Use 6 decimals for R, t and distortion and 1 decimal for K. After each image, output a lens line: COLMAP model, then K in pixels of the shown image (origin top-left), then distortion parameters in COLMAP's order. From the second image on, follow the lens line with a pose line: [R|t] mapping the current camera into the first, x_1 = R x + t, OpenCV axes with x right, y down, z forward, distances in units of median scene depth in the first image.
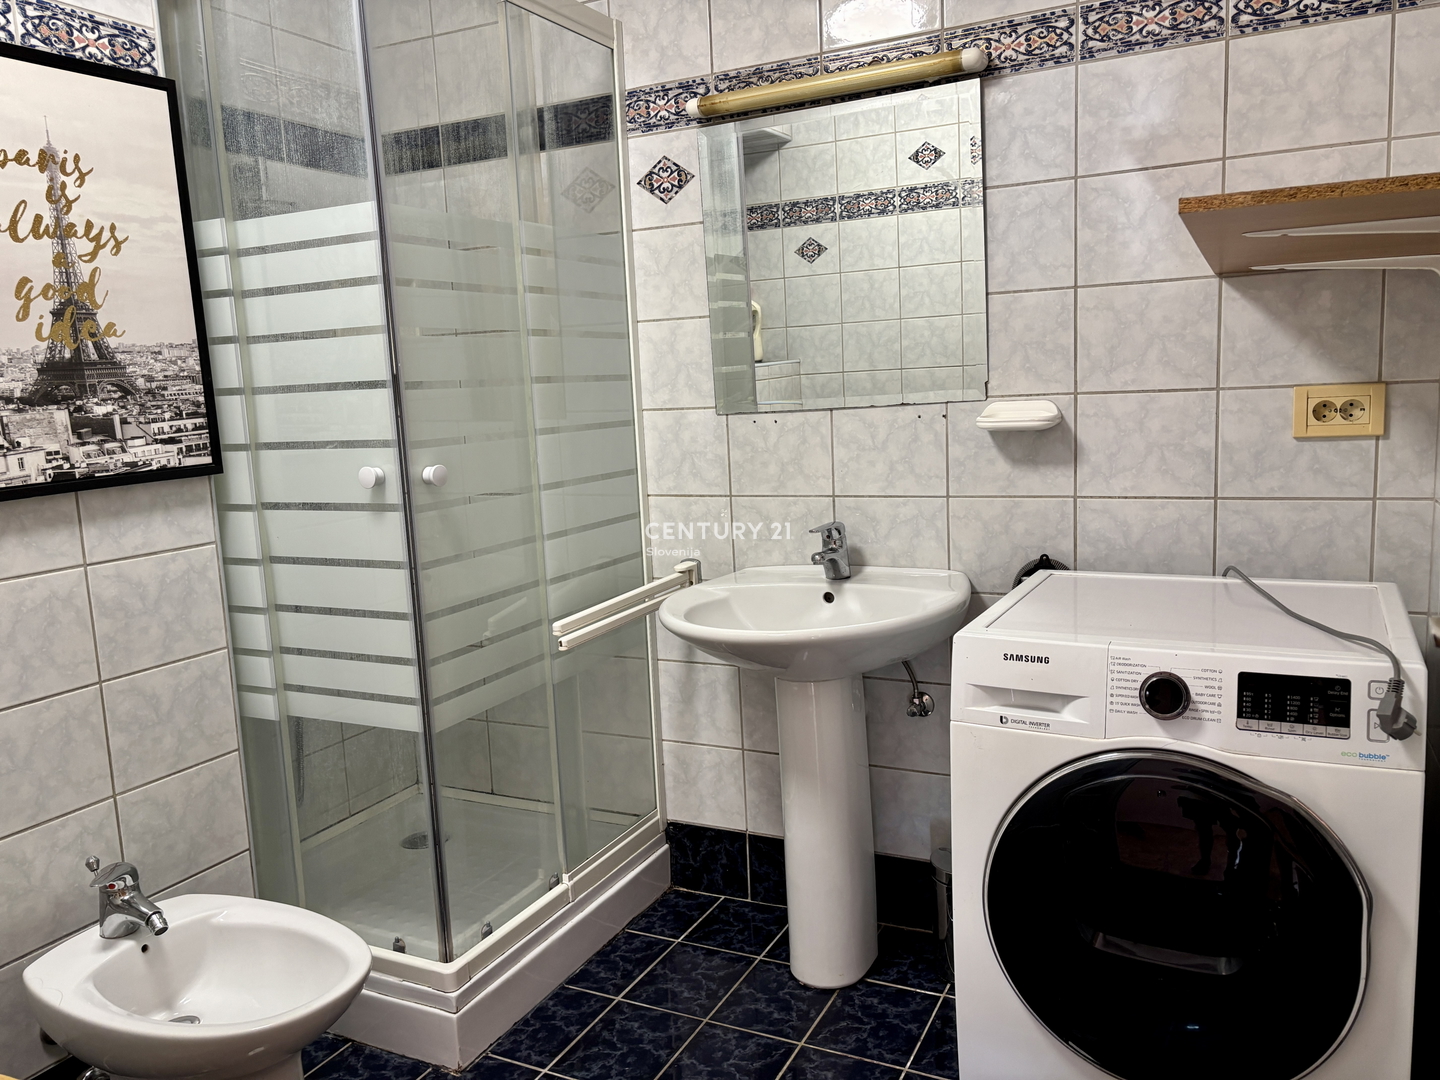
lens RADIAL K [[1091.3, 0, 732.6], [0, 1091.3, 542.6], [0, 0, 1]] dist [0.050689, -0.058389]
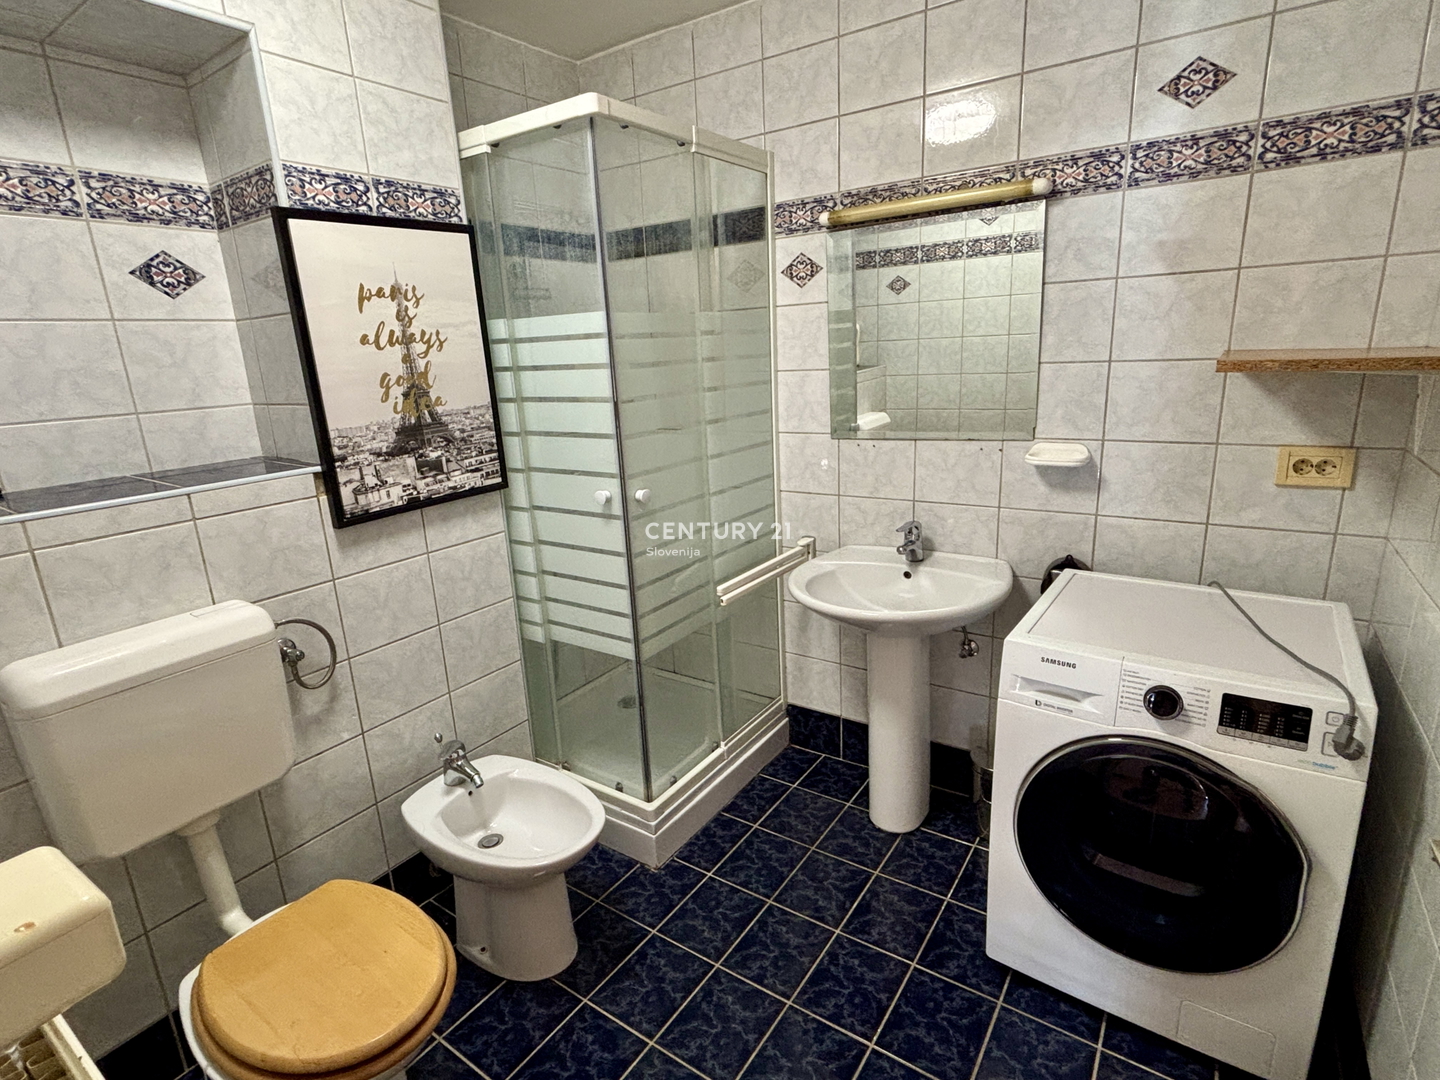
lens RADIAL K [[730.4, 0, 723.9], [0, 730.4, 539.6], [0, 0, 1]] dist [0.003993, -0.001005]
pose [[0.990417, 0.035148, -0.133562, -0.026935], [-0.018486, 0.992110, 0.124003, -0.120154], [0.136867, -0.120346, 0.983252, 0.031671]]
